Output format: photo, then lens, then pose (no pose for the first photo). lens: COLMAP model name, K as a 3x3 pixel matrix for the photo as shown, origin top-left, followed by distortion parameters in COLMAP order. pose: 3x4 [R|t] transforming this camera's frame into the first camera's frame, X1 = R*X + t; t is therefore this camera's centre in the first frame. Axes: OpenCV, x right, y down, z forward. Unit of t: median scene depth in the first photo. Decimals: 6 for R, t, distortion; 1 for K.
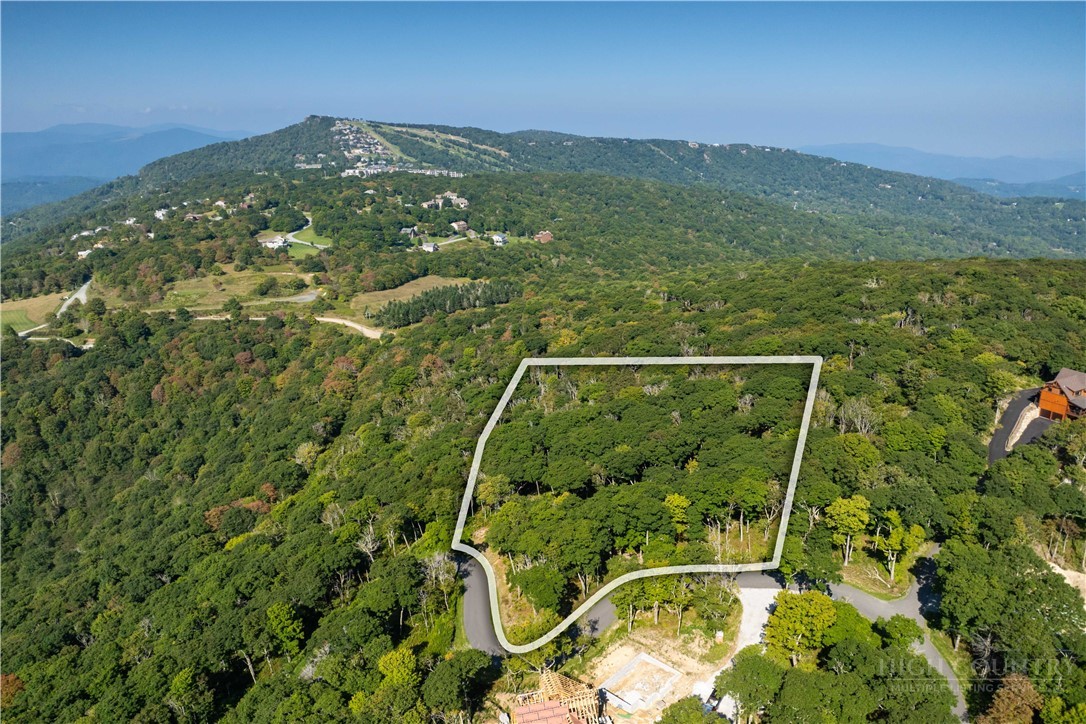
lens RADIAL K [[756.5, 0, 545.5], [0, 756.5, 362.1], [0, 0, 1]] dist [-0.035299, 0.005094]
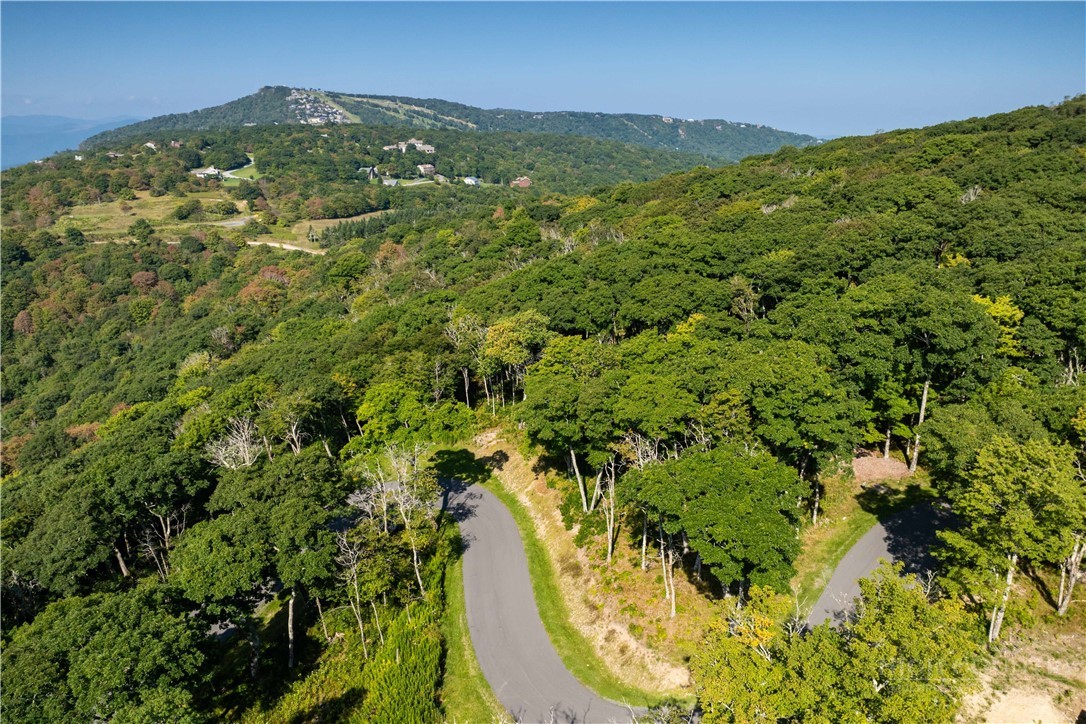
lens RADIAL K [[756.5, 0, 539.7], [0, 756.5, 361.7], [0, 0, 1]] dist [-0.035299, 0.005094]
pose [[0.999287, -0.012604, 0.035602, -0.022999], [0.012420, 0.999908, 0.005400, 0.058494], [-0.035666, -0.004954, 0.999351, 0.172366]]
